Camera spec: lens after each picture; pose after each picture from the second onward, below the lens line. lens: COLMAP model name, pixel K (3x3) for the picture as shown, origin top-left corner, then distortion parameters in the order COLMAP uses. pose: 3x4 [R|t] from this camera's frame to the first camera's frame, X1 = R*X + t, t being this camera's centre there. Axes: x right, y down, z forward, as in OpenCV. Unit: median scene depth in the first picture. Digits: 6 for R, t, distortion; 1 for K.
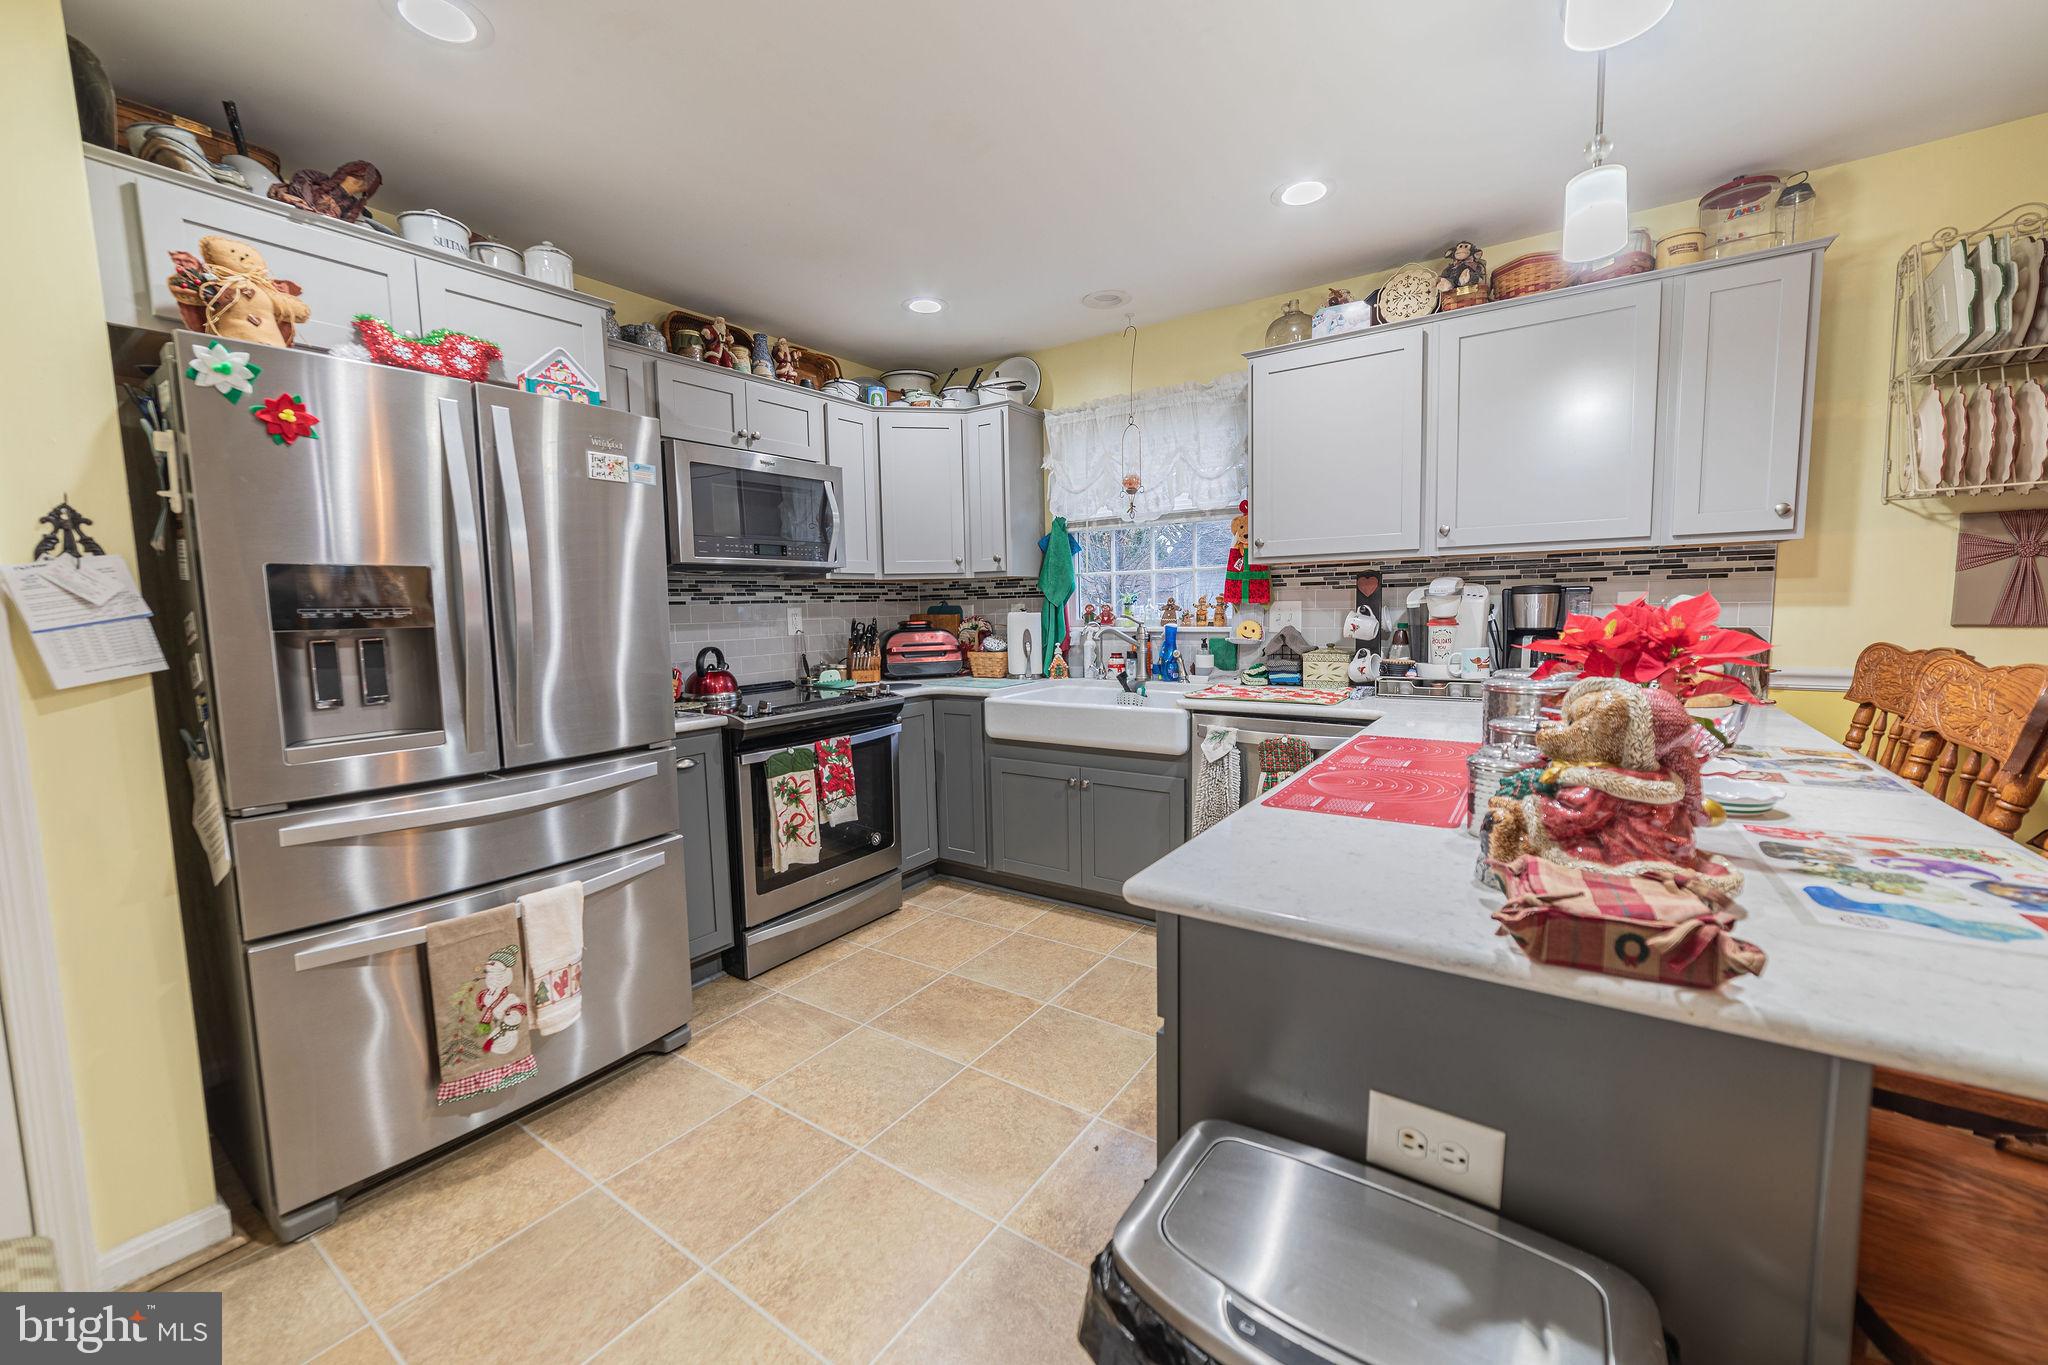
lens RADIAL K [[792.3, 0, 1022.7], [0, 792.3, 681.3], [0, 0, 1]] dist [-0.023055, 0.009830]
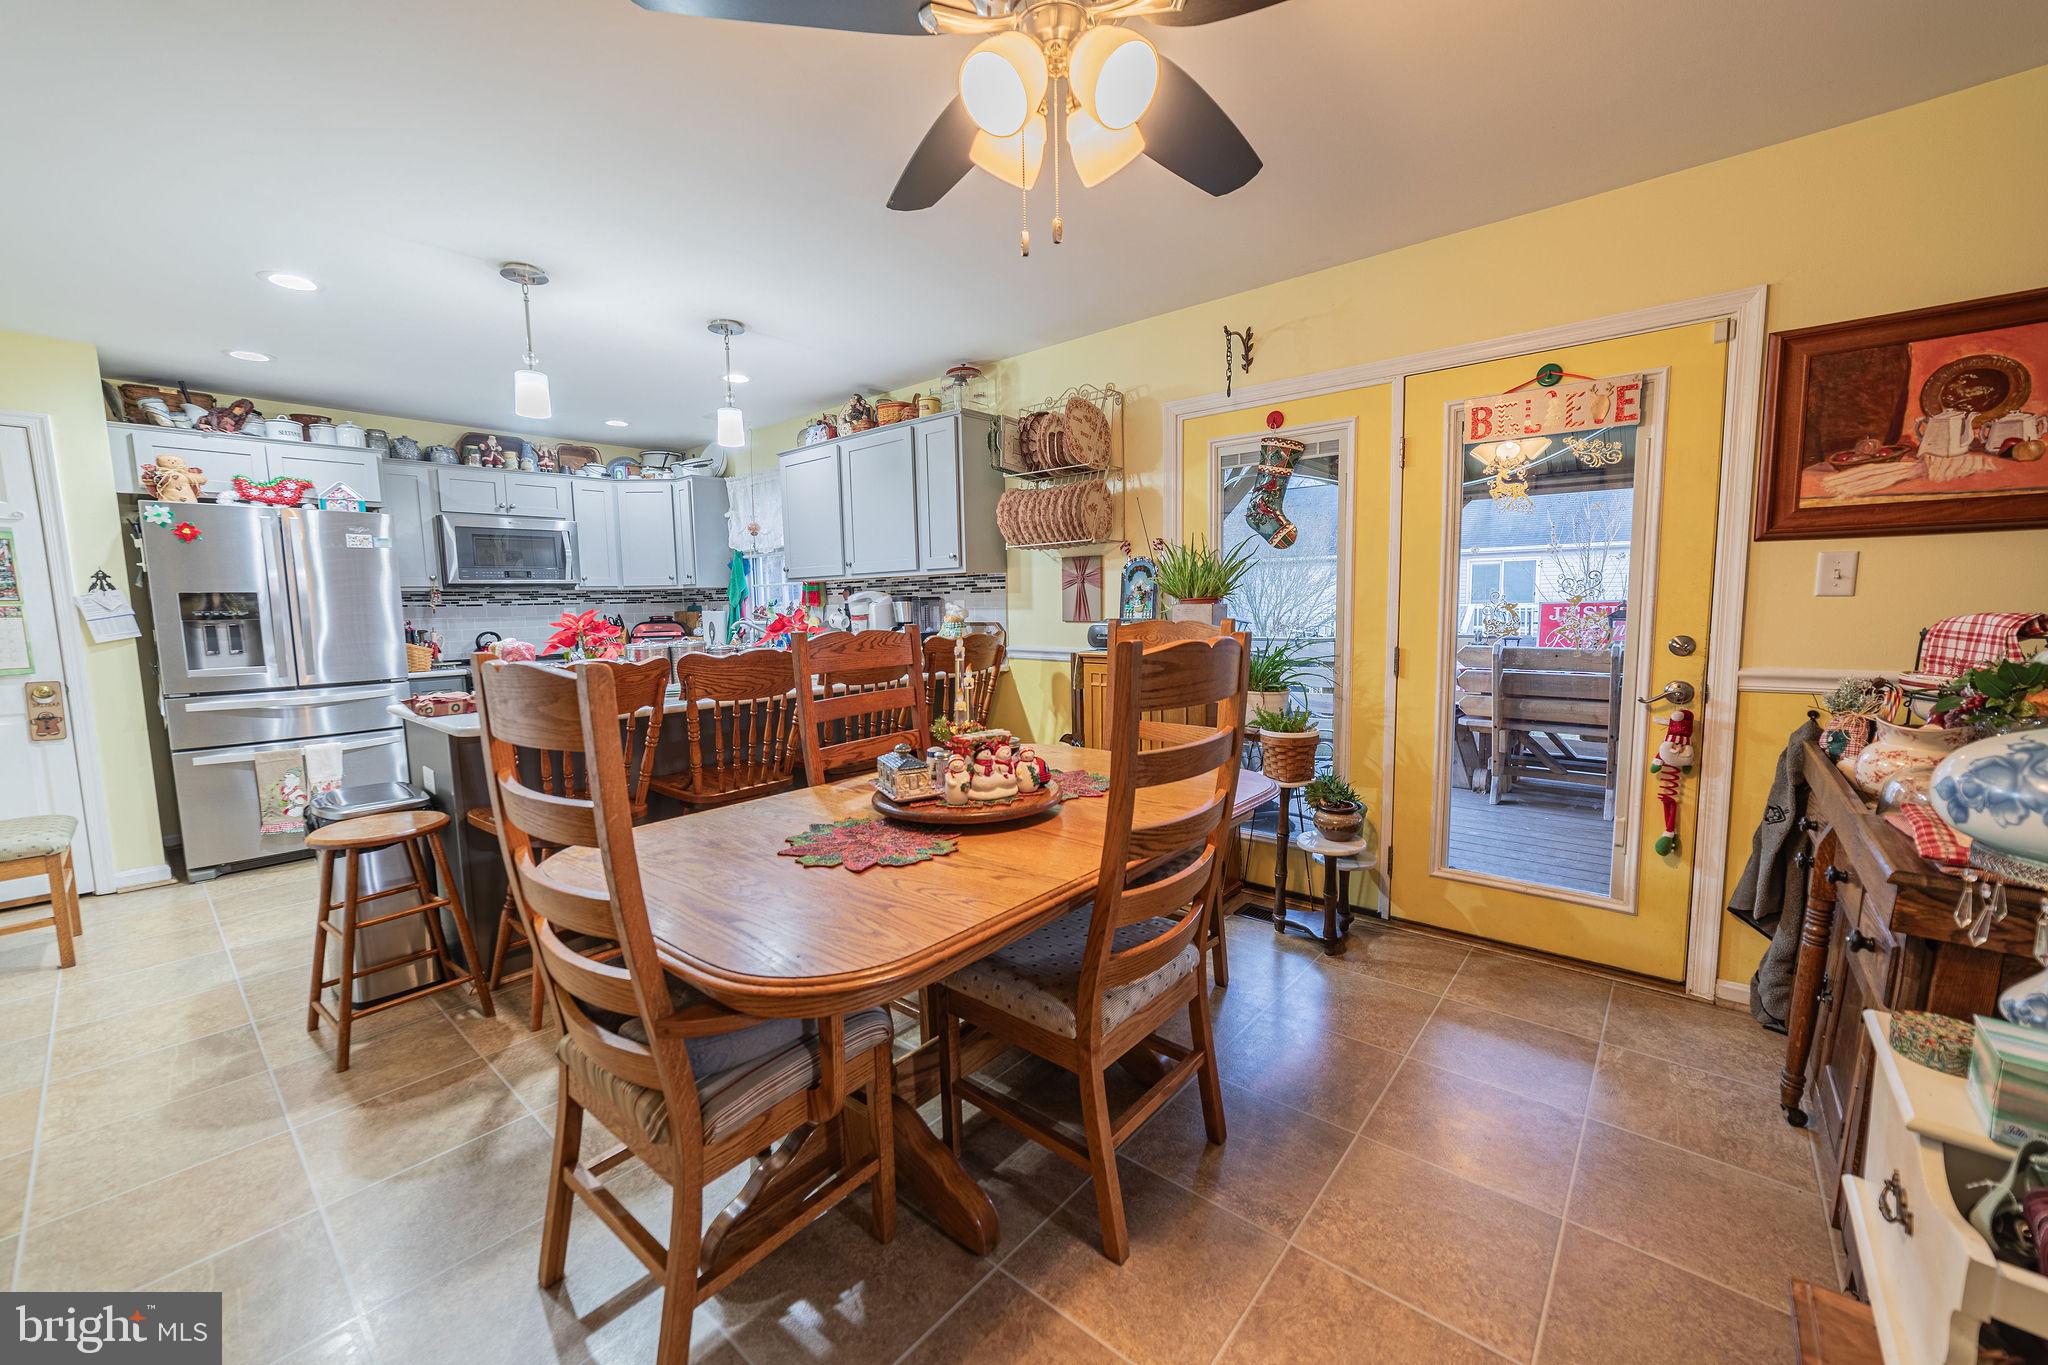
lens RADIAL K [[792.3, 0, 1022.7], [0, 792.3, 681.3], [0, 0, 1]] dist [-0.023055, 0.009830]
pose [[0.994420, 0.012901, -0.104703, 0.867628], [-0.012052, 0.999889, 0.008733, 0.032468], [0.104804, -0.007422, 0.994465, -0.520194]]
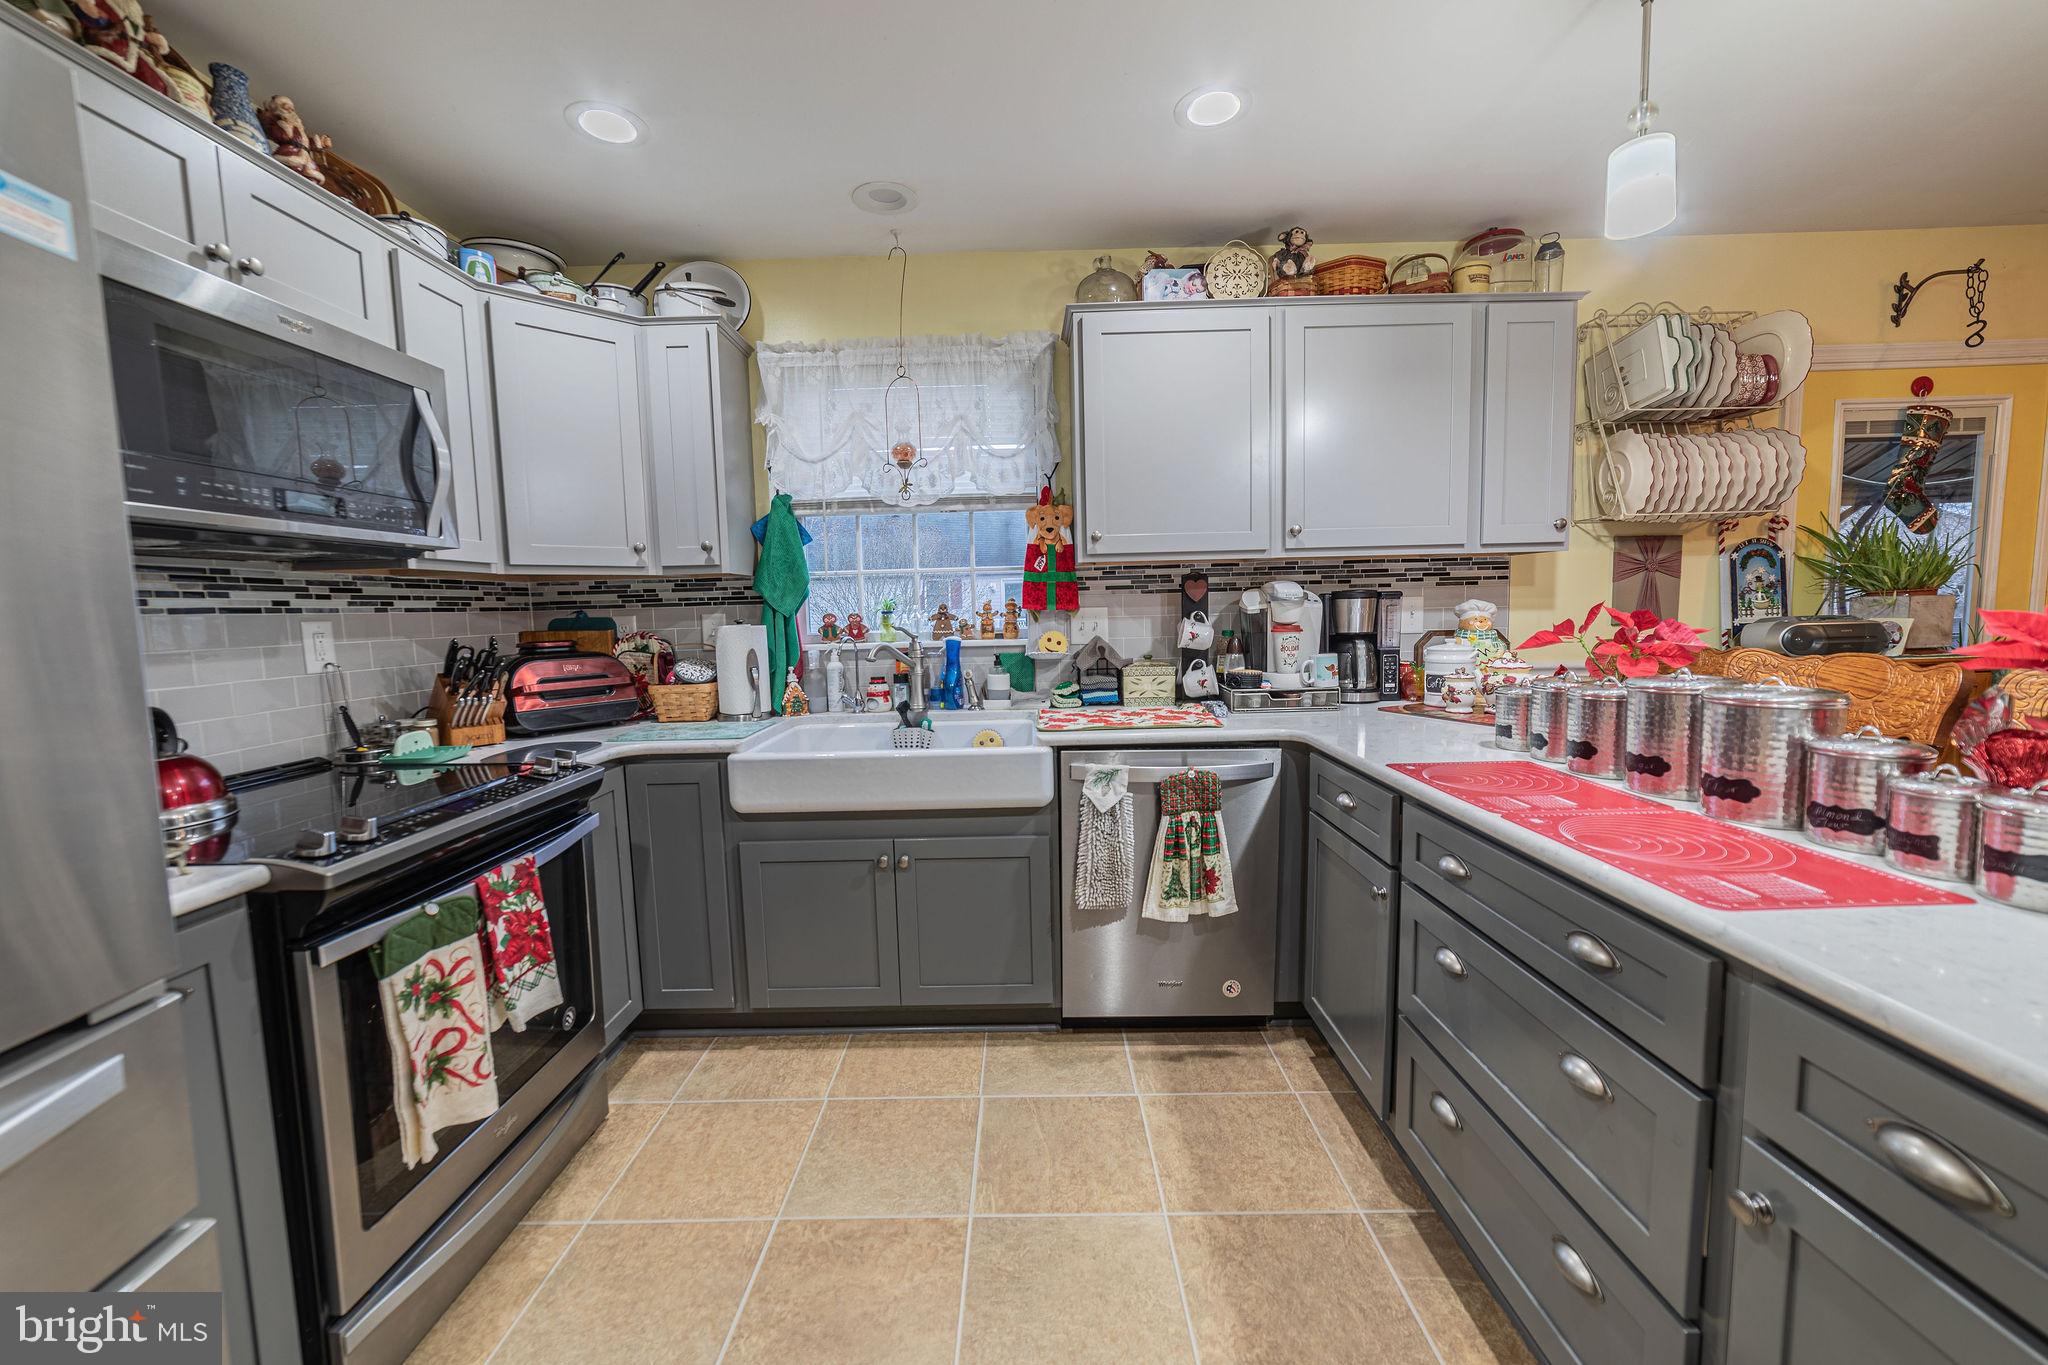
lens RADIAL K [[792.3, 0, 1022.7], [0, 792.3, 681.3], [0, 0, 1]] dist [-0.023055, 0.009830]
pose [[0.828253, -0.051610, 0.557972, -0.212851], [0.060994, 0.998137, 0.001785, -0.026924], [-0.557025, 0.032554, 0.829858, 0.323647]]
